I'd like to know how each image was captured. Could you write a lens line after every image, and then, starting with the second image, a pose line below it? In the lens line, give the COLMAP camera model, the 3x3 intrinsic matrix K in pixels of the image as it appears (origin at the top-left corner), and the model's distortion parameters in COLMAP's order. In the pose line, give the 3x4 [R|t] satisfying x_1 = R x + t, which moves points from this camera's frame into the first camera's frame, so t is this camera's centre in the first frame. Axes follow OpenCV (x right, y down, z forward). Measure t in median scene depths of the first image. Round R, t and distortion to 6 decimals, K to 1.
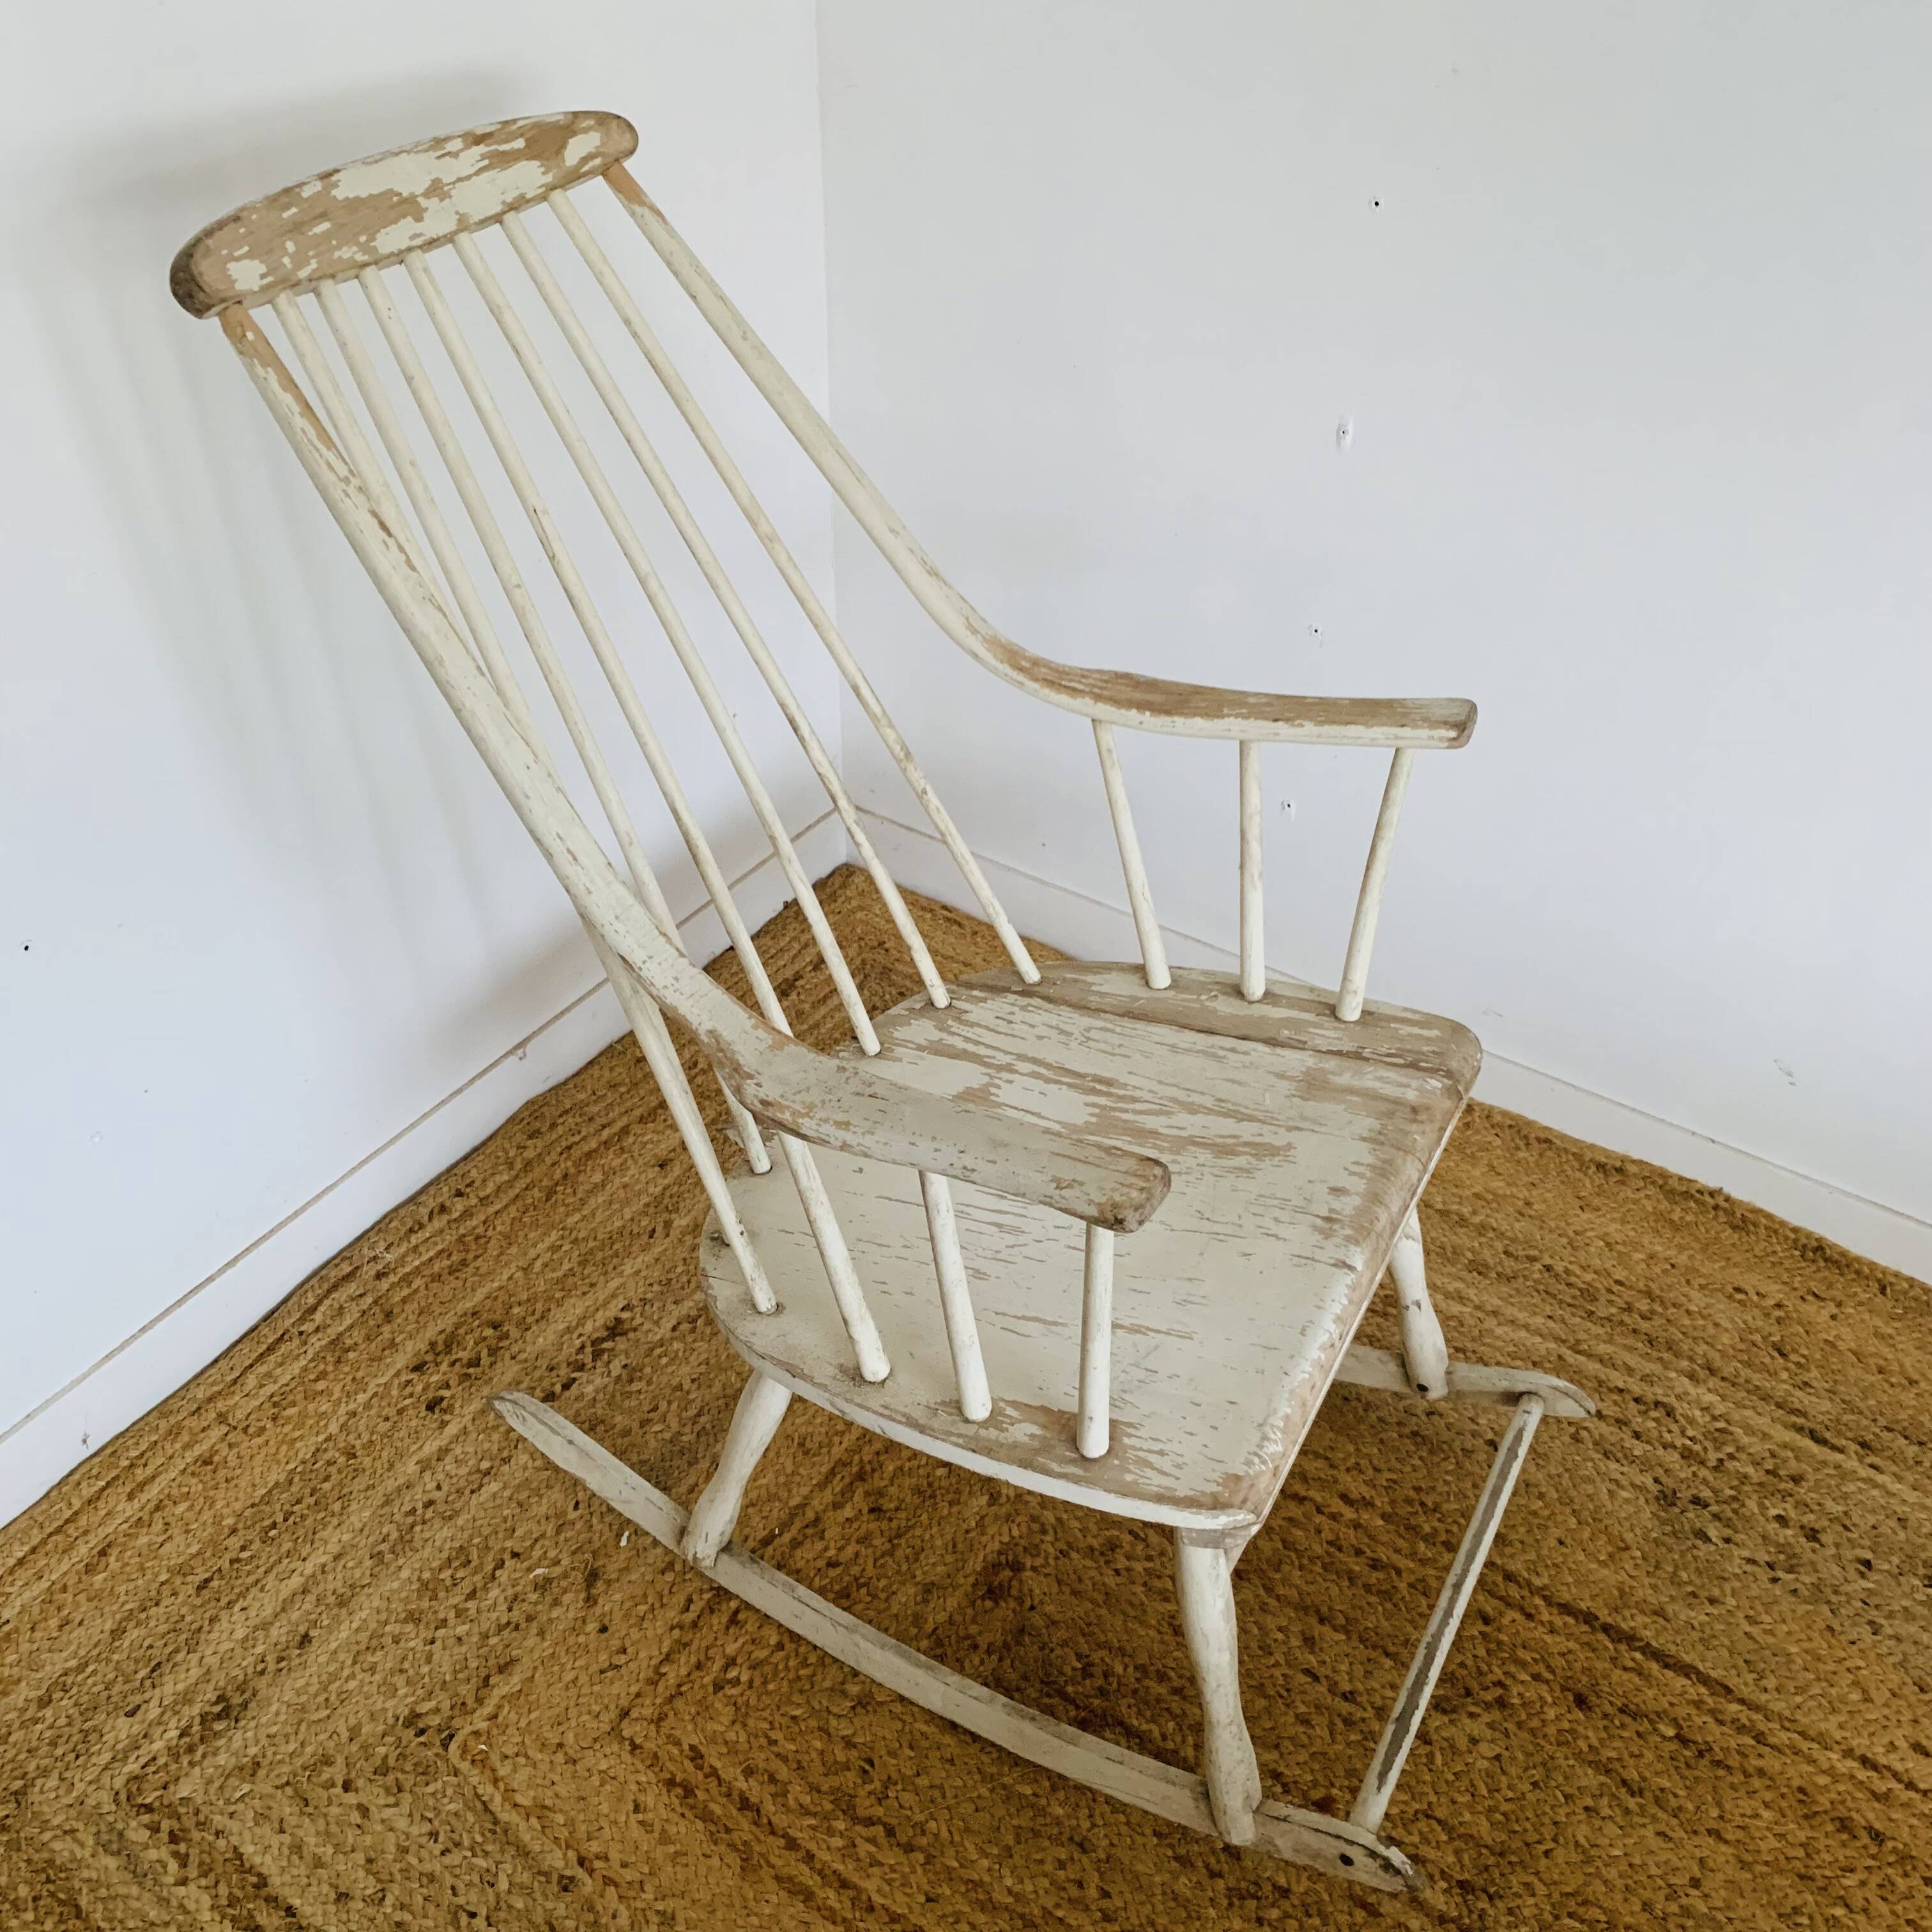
lens RADIAL K [[2031.9, 0, 901.0], [0, 2031.9, 955.1], [0, 0, 1]] dist [0.000904, 0.000000]
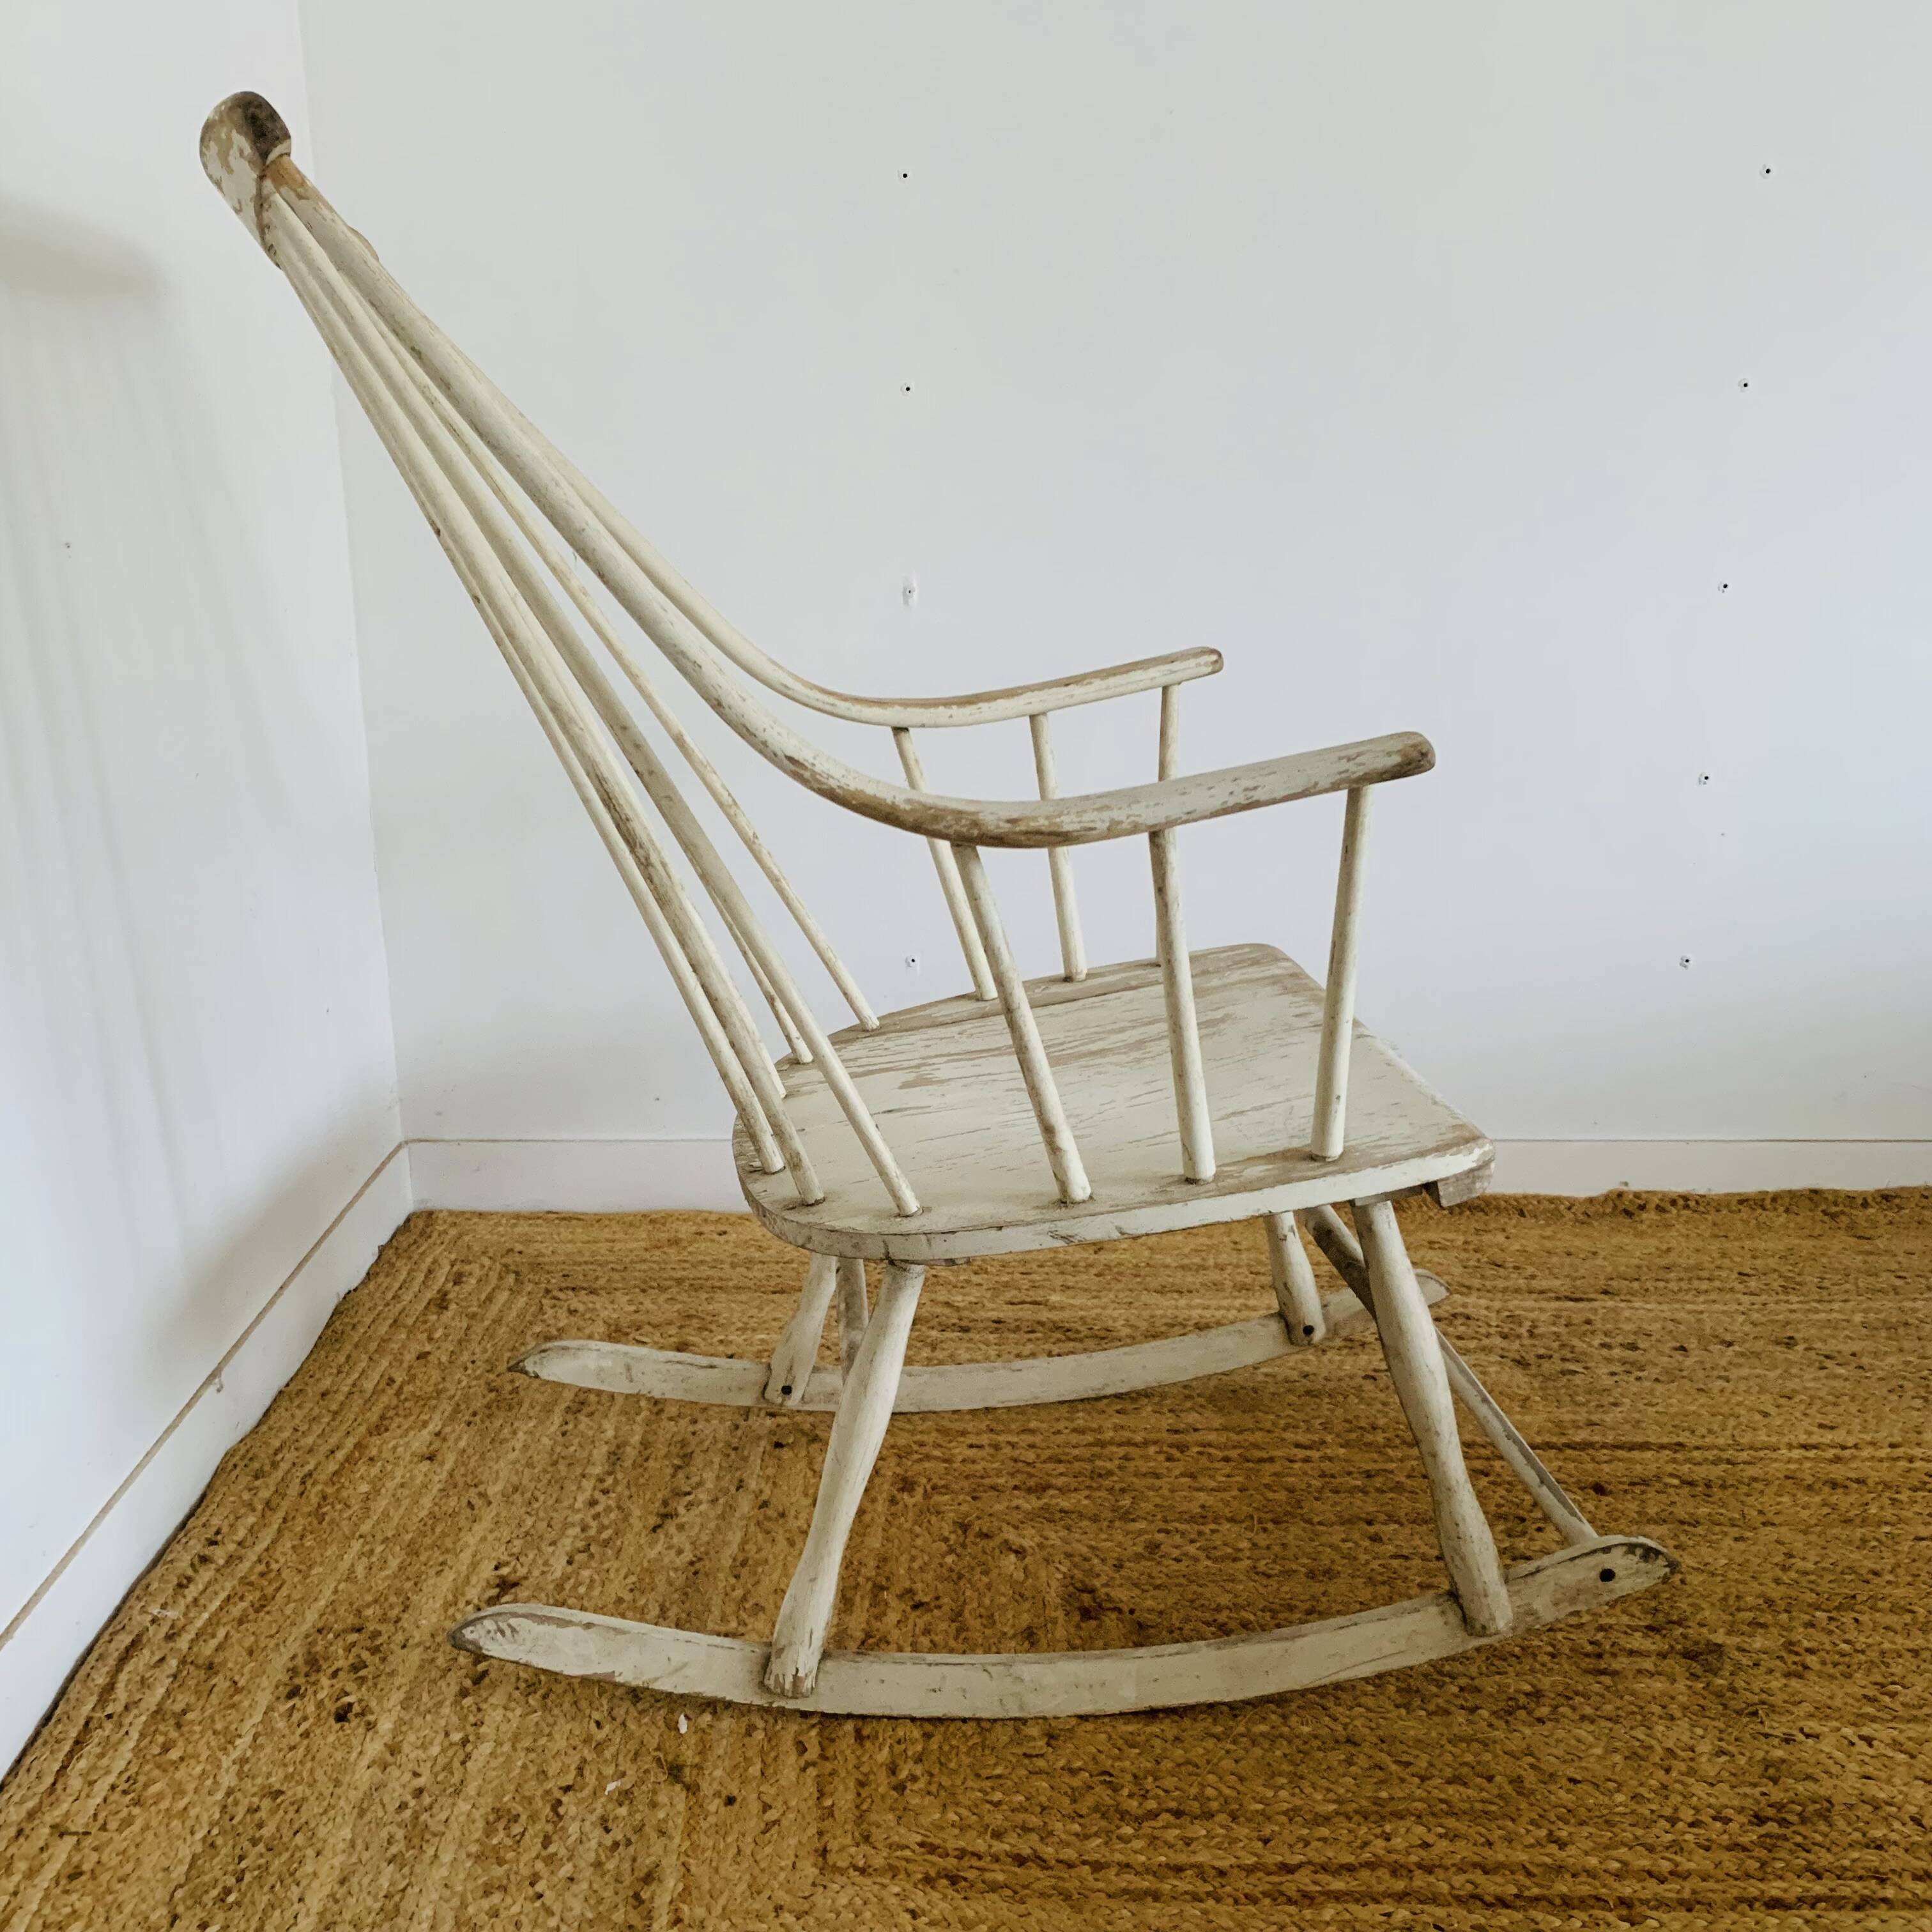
lens RADIAL K [[2031.9, 0, 936.6], [0, 2031.9, 965.9], [0, 0, 1]] dist [0.000904, 0.000000]
pose [[0.831929, -0.153375, 0.533264, -0.451677], [0.344592, 0.896064, -0.279867, 0.286594], [-0.434914, 0.416588, 0.798313, 0.185660]]
